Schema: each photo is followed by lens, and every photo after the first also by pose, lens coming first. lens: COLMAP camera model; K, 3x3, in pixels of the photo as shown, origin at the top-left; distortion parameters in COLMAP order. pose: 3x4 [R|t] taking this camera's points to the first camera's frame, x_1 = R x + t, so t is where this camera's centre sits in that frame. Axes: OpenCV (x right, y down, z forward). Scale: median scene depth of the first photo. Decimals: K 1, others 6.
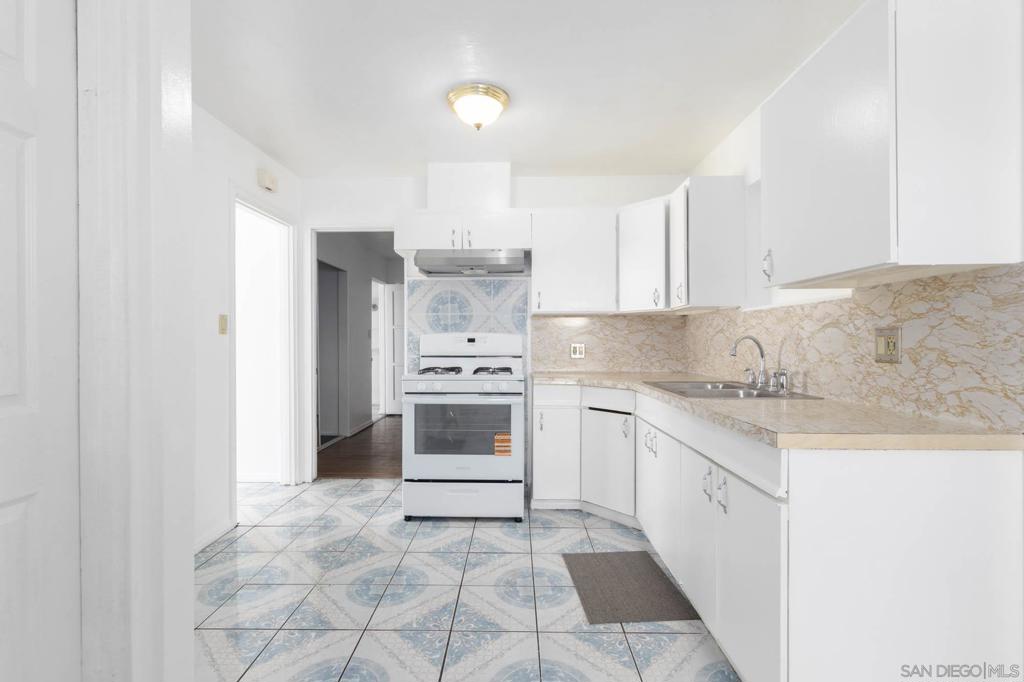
lens RADIAL K [[467.8, 0, 509.3], [0, 467.8, 341.7], [0, 0, 1]] dist [0.002101, -0.000909]
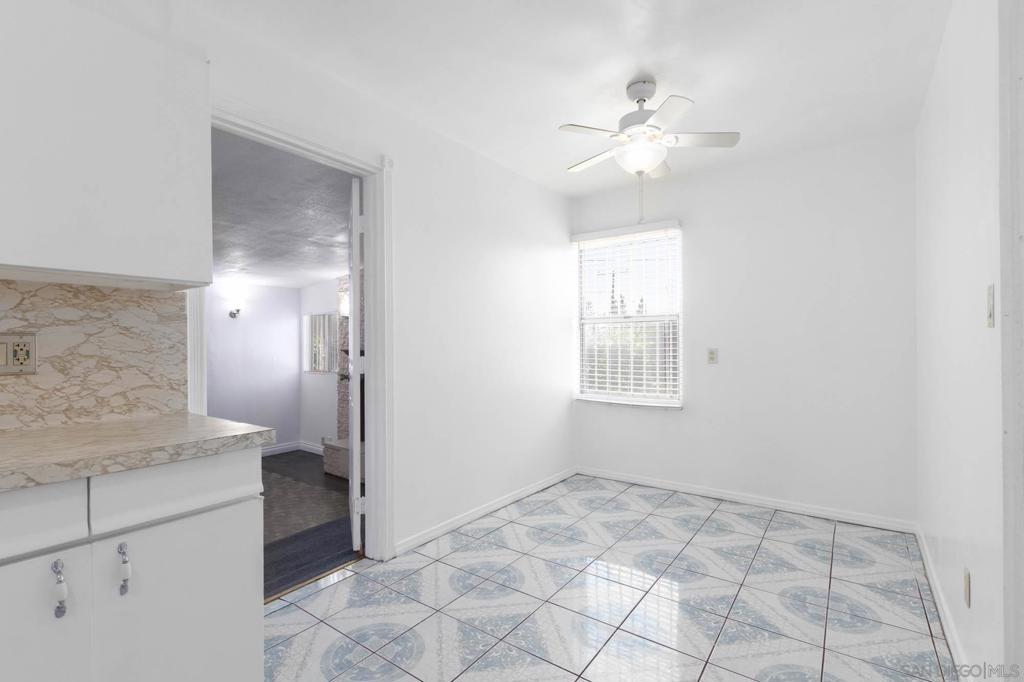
lens RADIAL K [[467.8, 0, 505.8], [0, 467.8, 342.4], [0, 0, 1]] dist [0.002101, -0.000909]
pose [[-0.815543, 0.007754, 0.578644, -0.224474], [0.007907, 0.999966, -0.002255, -0.002563], [-0.578642, 0.002736, -0.815577, 0.672892]]
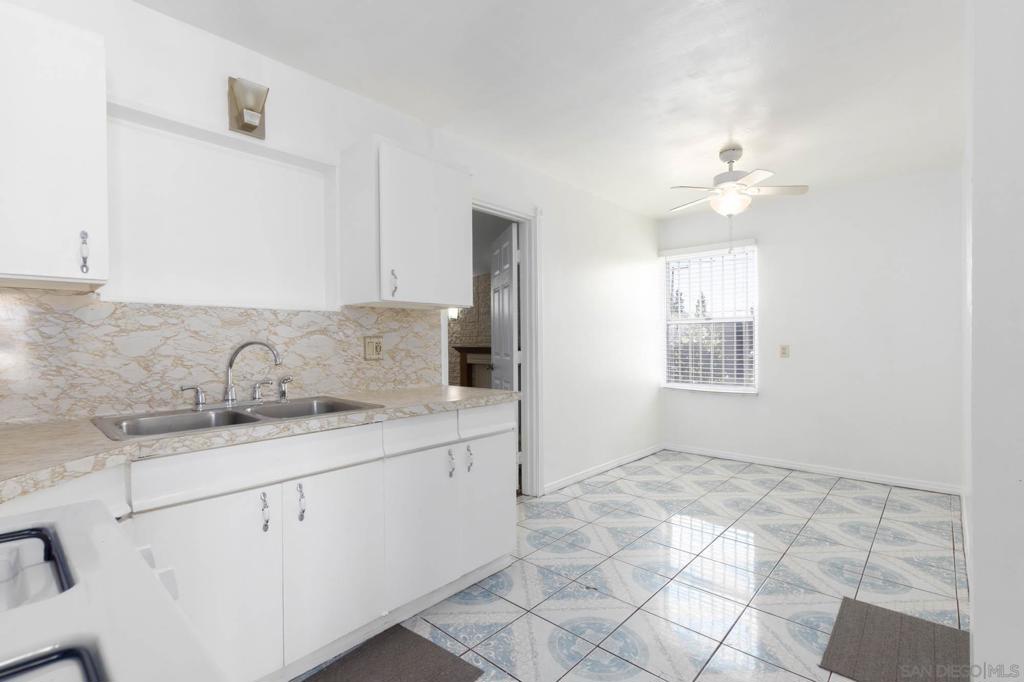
lens RADIAL K [[467.8, 0, 505.1], [0, 467.8, 342.3], [0, 0, 1]] dist [0.002101, -0.000909]
pose [[-0.744887, 0.005997, 0.667163, -0.286153], [0.010114, 0.999946, 0.002305, -0.006428], [-0.667114, 0.008465, -0.744908, 1.054489]]
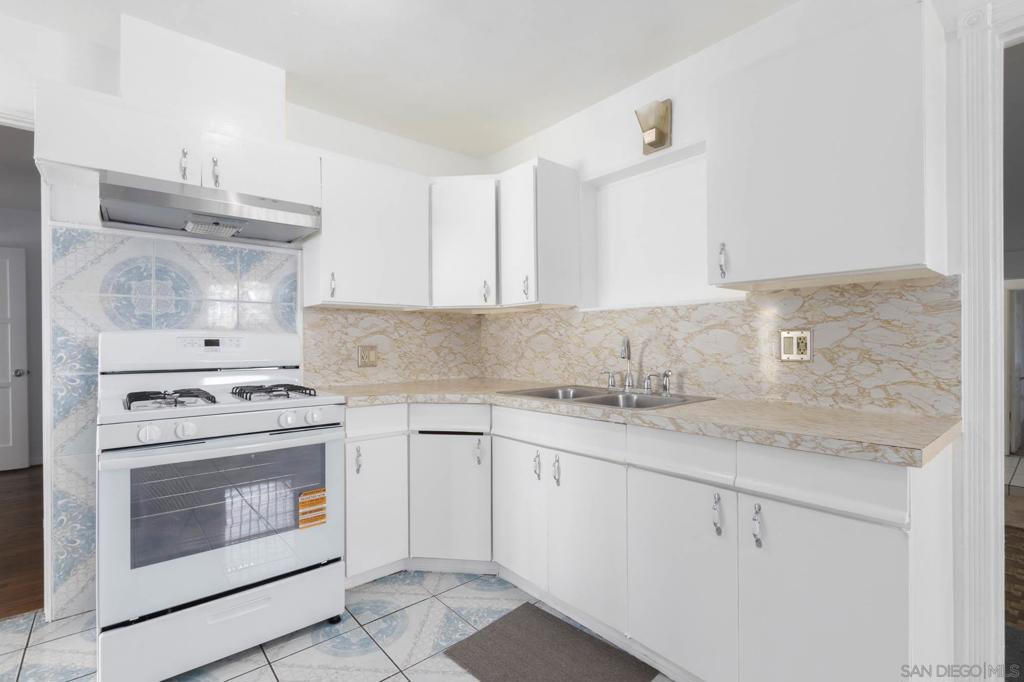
lens RADIAL K [[467.8, 0, 505.9], [0, 467.8, 343.4], [0, 0, 1]] dist [0.002101, -0.000909]
pose [[0.752834, -0.003306, 0.658203, -0.233024], [0.004680, 0.999989, -0.000331, -0.000232], [-0.658194, 0.003330, 0.752841, 0.361615]]
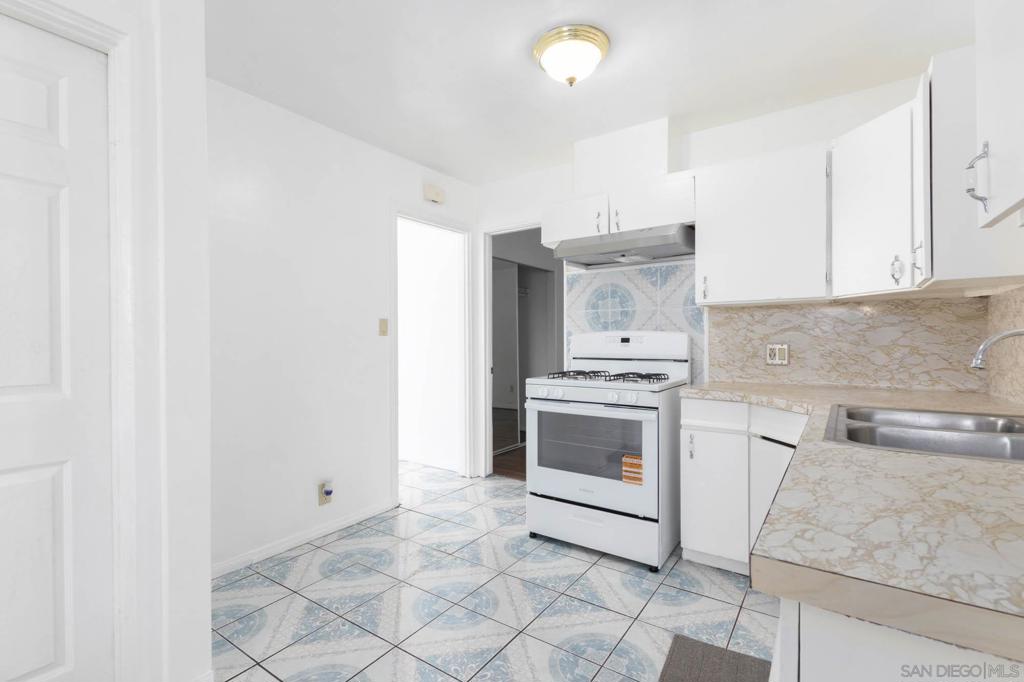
lens RADIAL K [[467.8, 0, 508.6], [0, 467.8, 343.2], [0, 0, 1]] dist [0.002101, -0.000909]
pose [[0.829014, 0.000399, -0.559227, 0.262606], [0.002194, 0.999990, 0.003965, -0.001616], [0.559223, -0.004514, 0.829005, 0.219244]]
